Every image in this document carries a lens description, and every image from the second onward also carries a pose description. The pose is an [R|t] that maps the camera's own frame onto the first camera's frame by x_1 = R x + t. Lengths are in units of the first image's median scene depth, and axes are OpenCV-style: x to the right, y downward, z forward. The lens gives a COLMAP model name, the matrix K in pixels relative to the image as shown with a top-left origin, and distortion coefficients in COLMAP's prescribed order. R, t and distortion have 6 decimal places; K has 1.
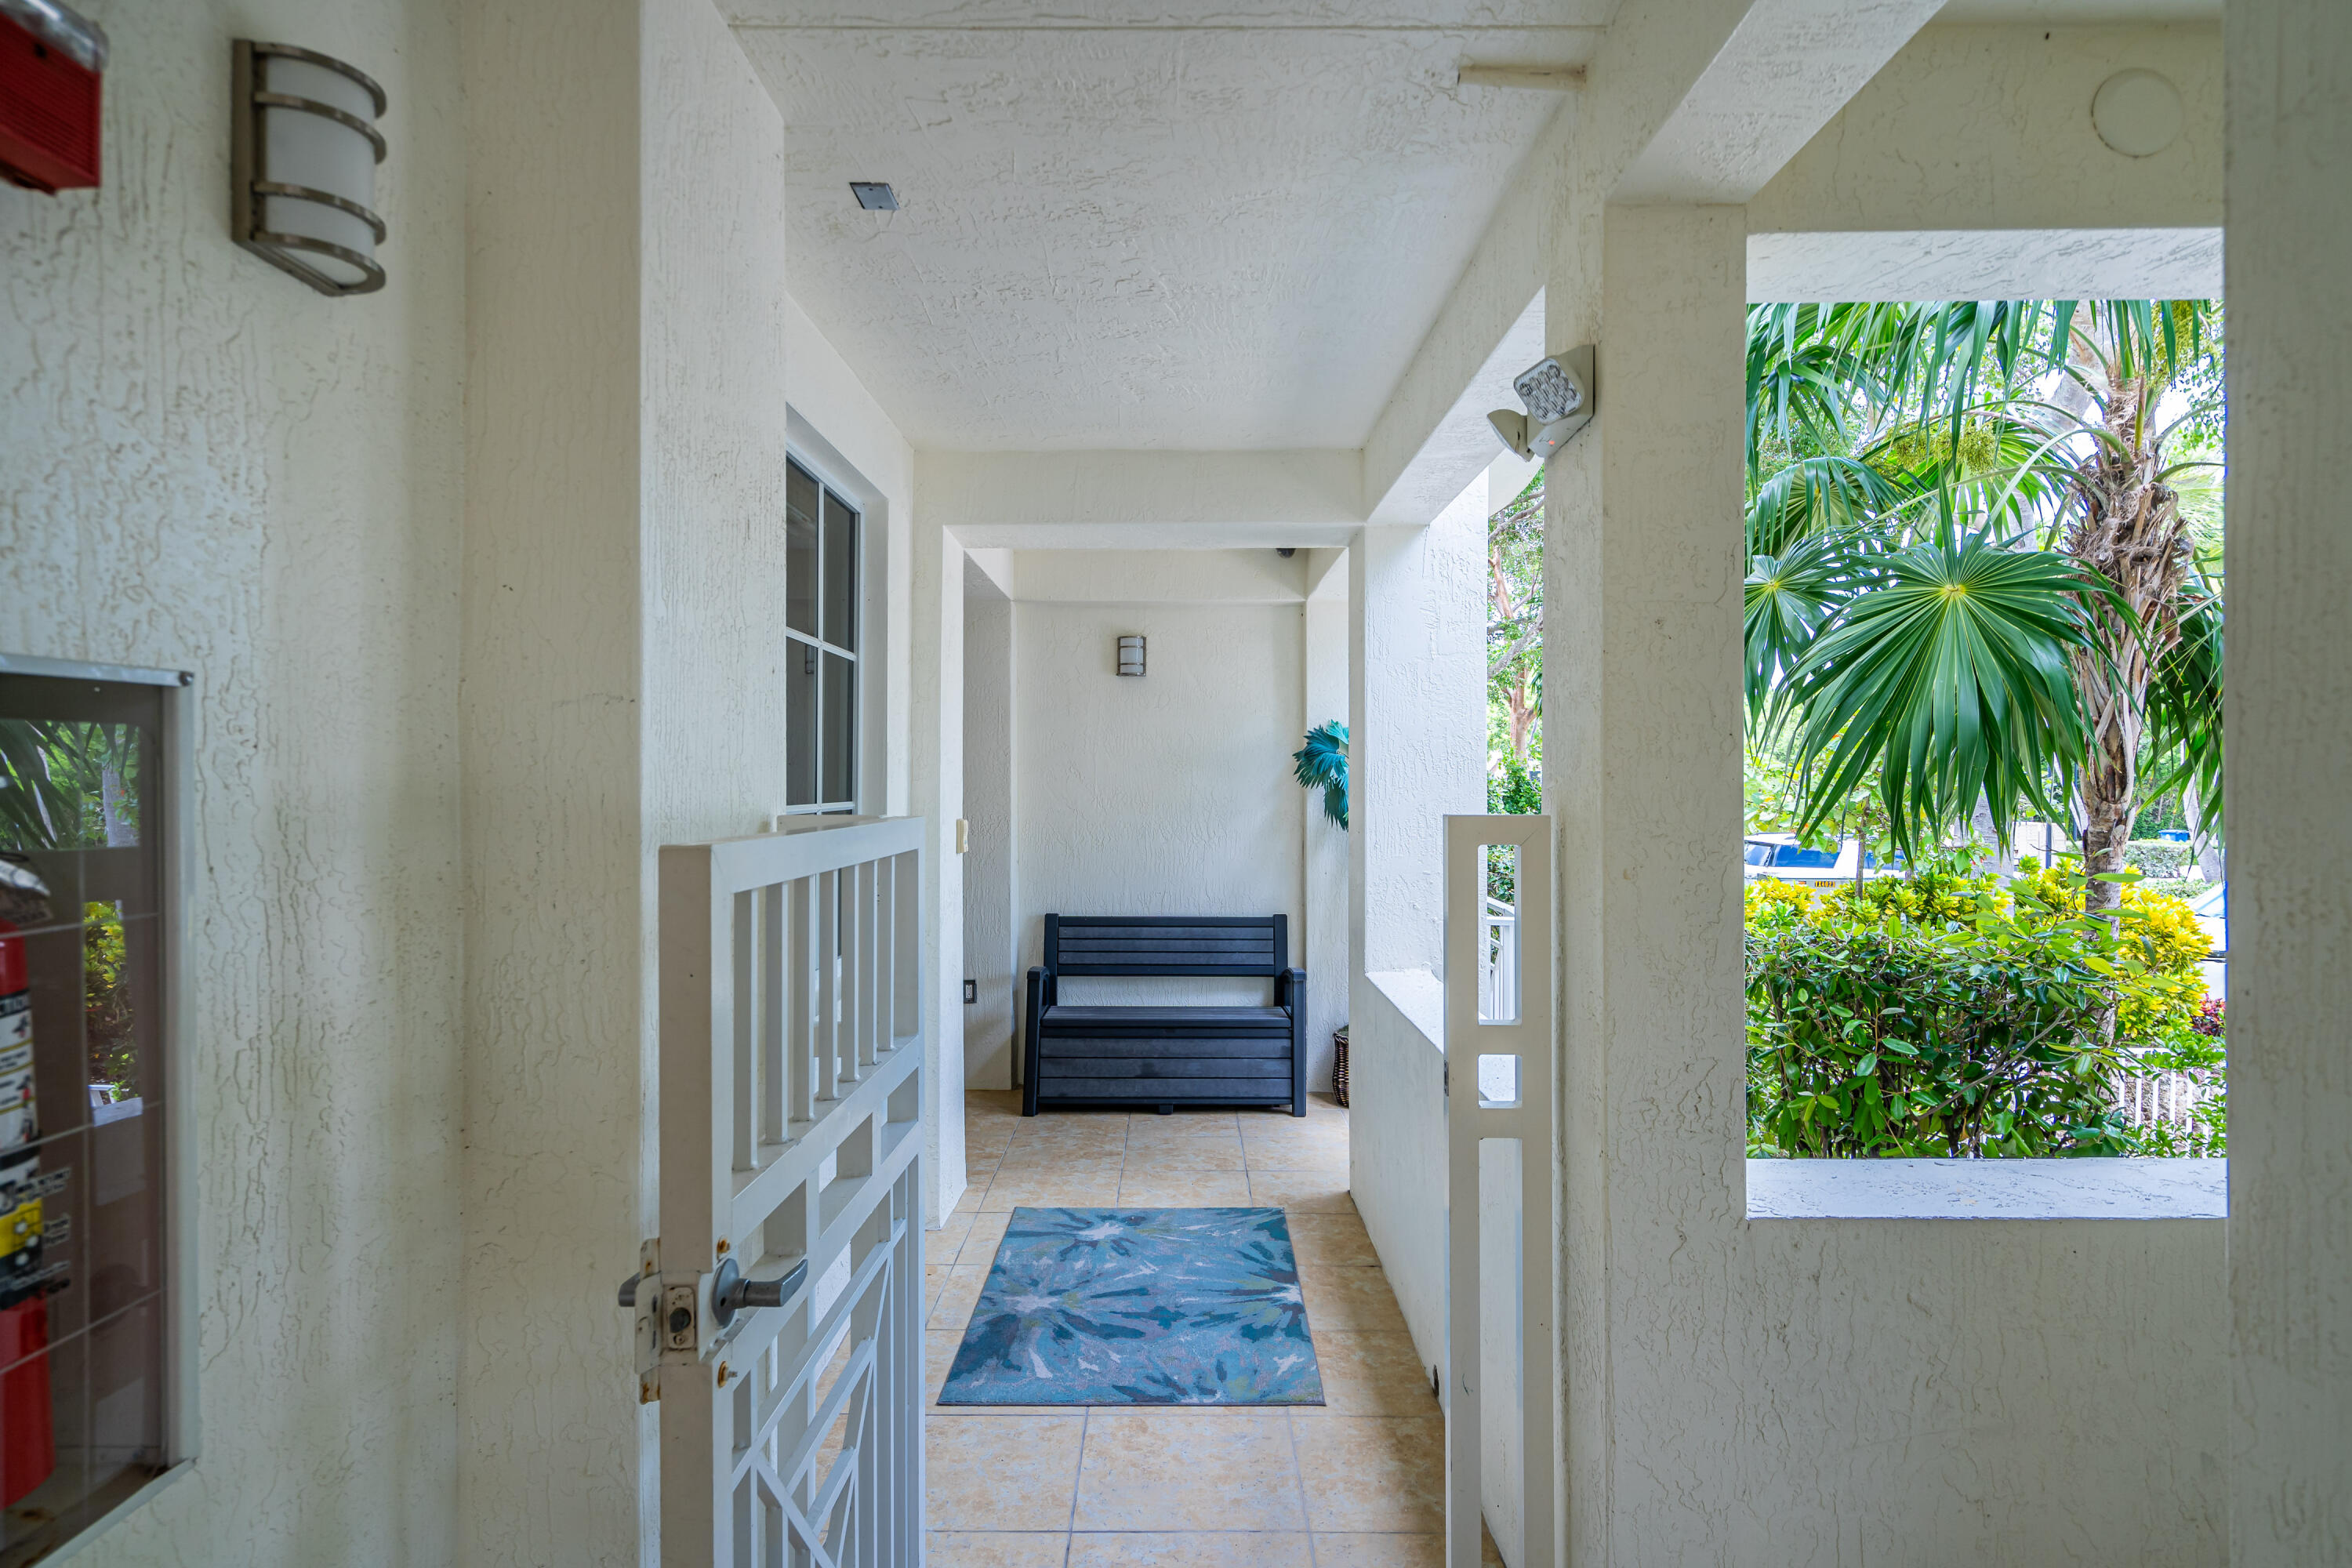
lens RADIAL K [[1280.2, 0, 1174.5], [0, 1280.2, 782.5], [0, 0, 1]] dist [-0.000241, -0.000001]
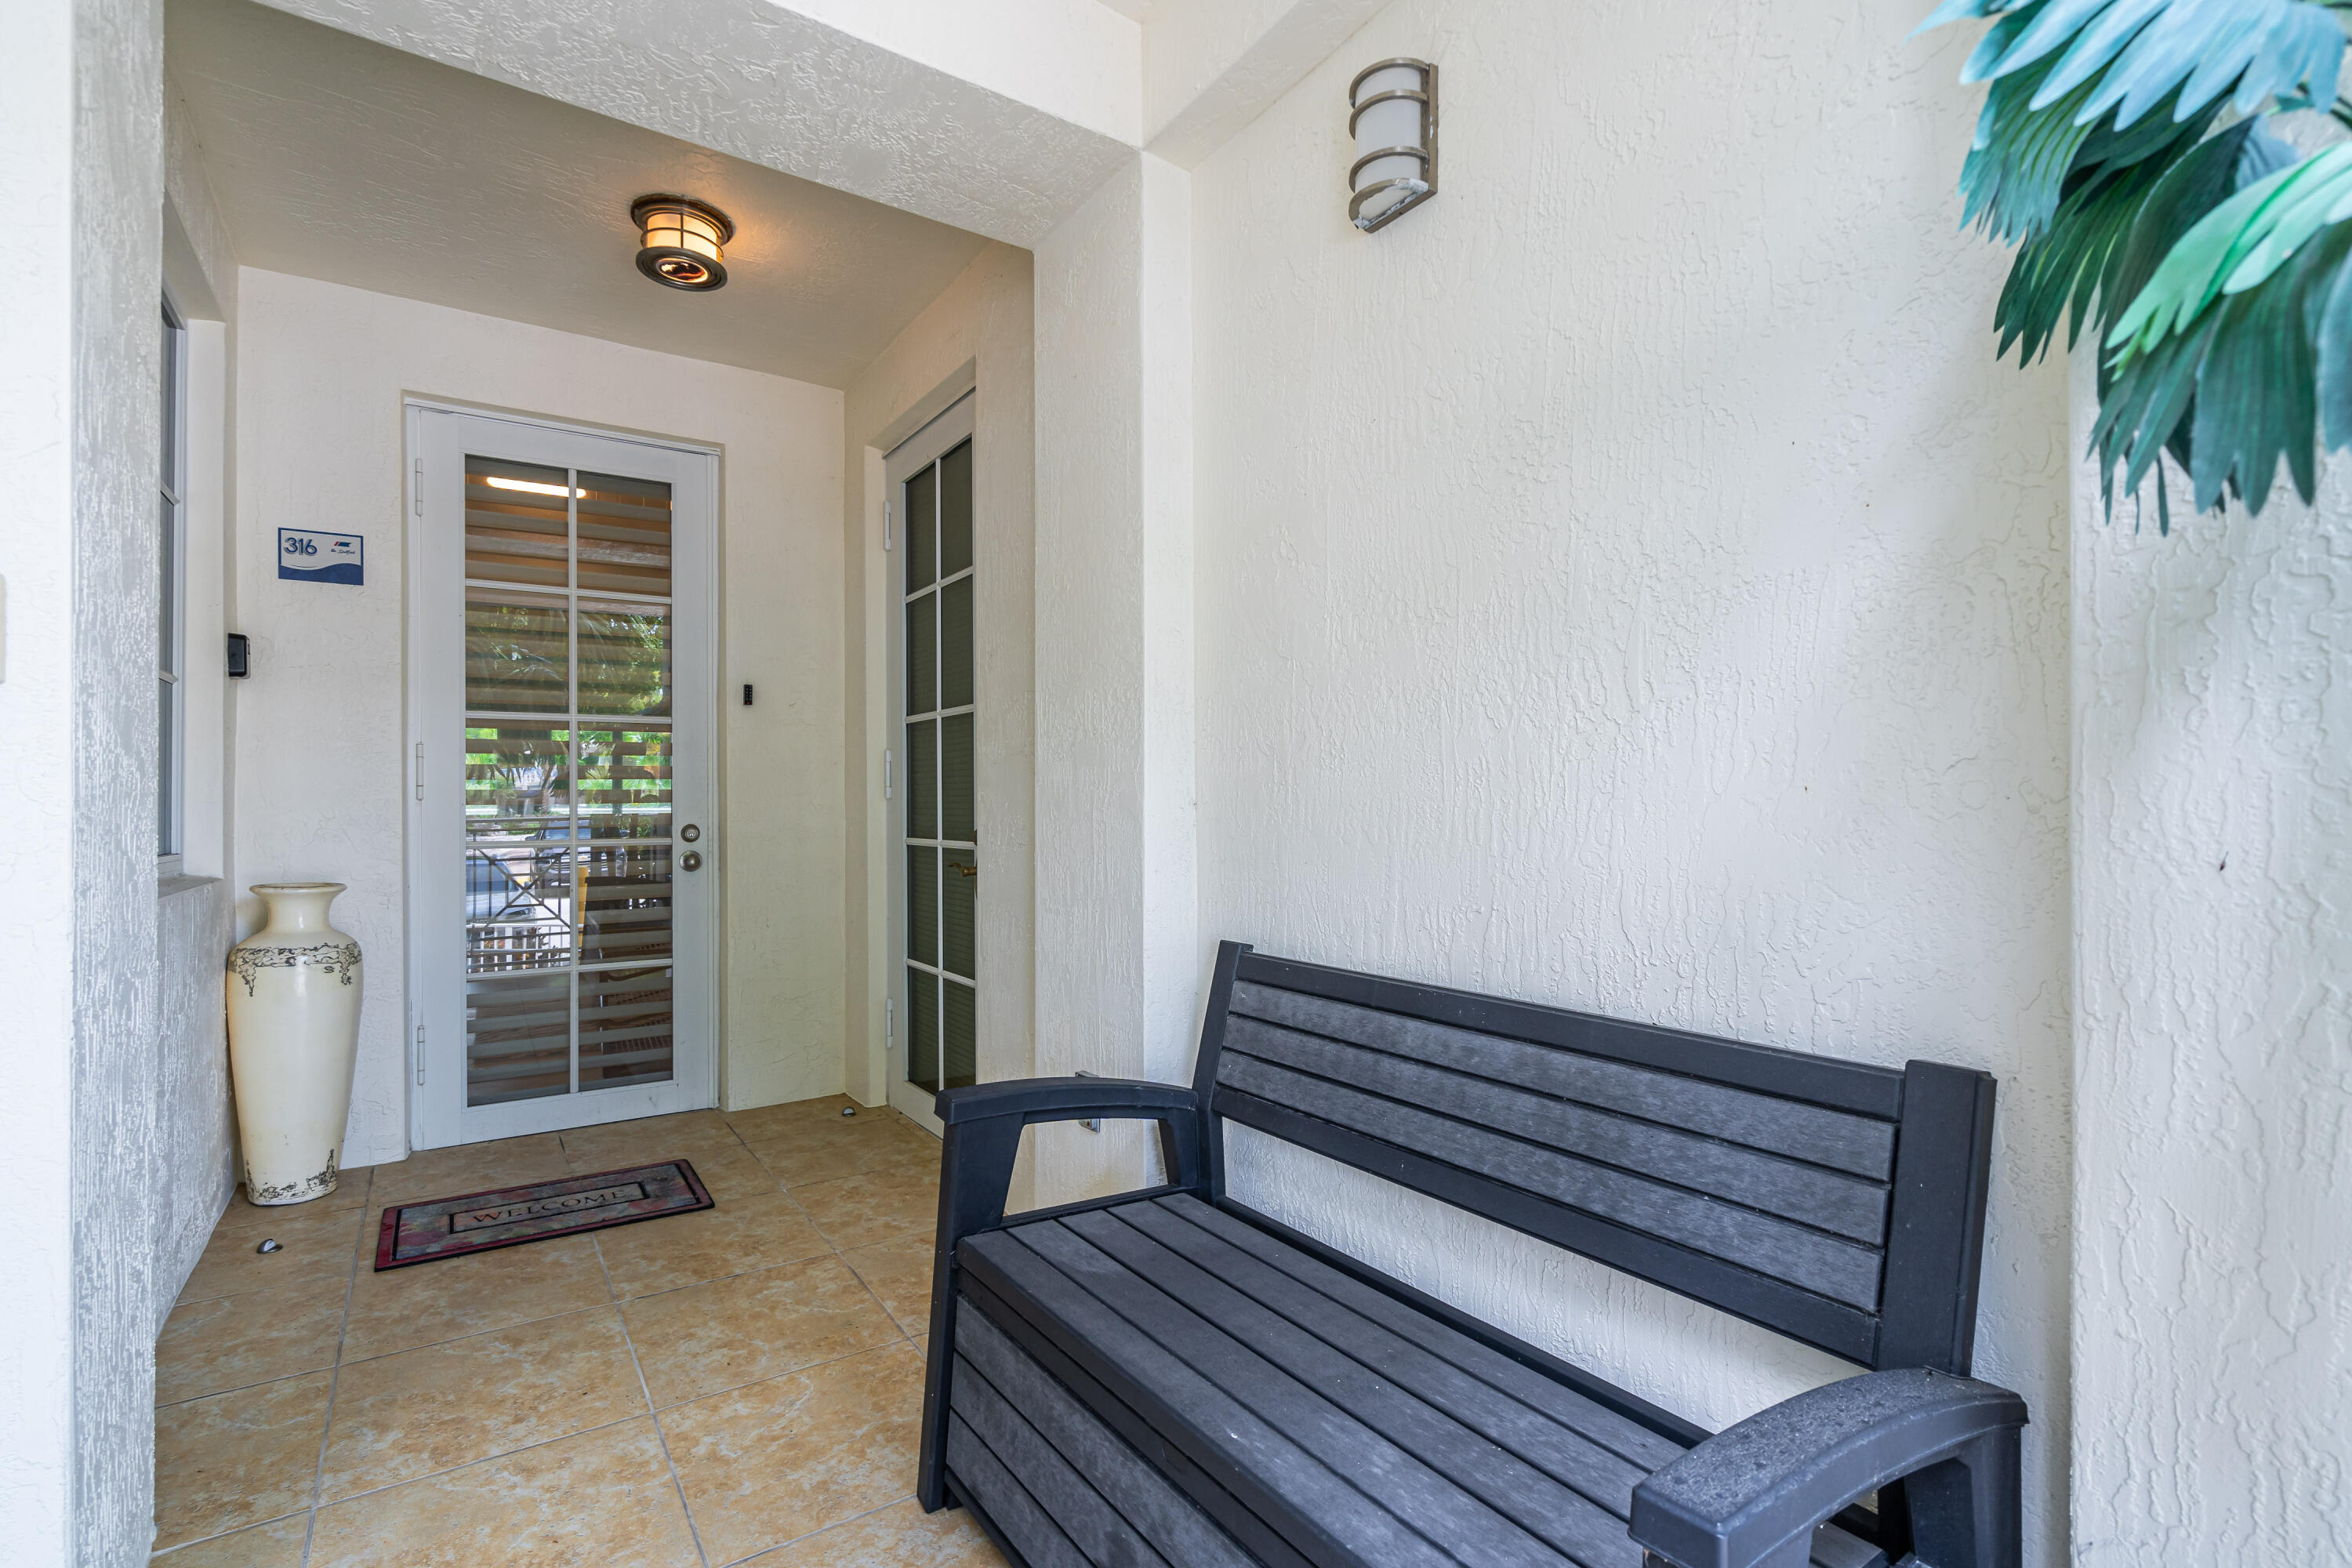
lens RADIAL K [[1075.9, 0, 1175.8], [0, 1075.9, 795.6], [0, 0, 1]] dist [-0.004135, -0.000306]
pose [[0.567295, -0.004776, -0.823501, 0.153353], [-0.000135, 0.999983, -0.005893, 0.062214], [0.823515, 0.003454, 0.567285, 0.811628]]
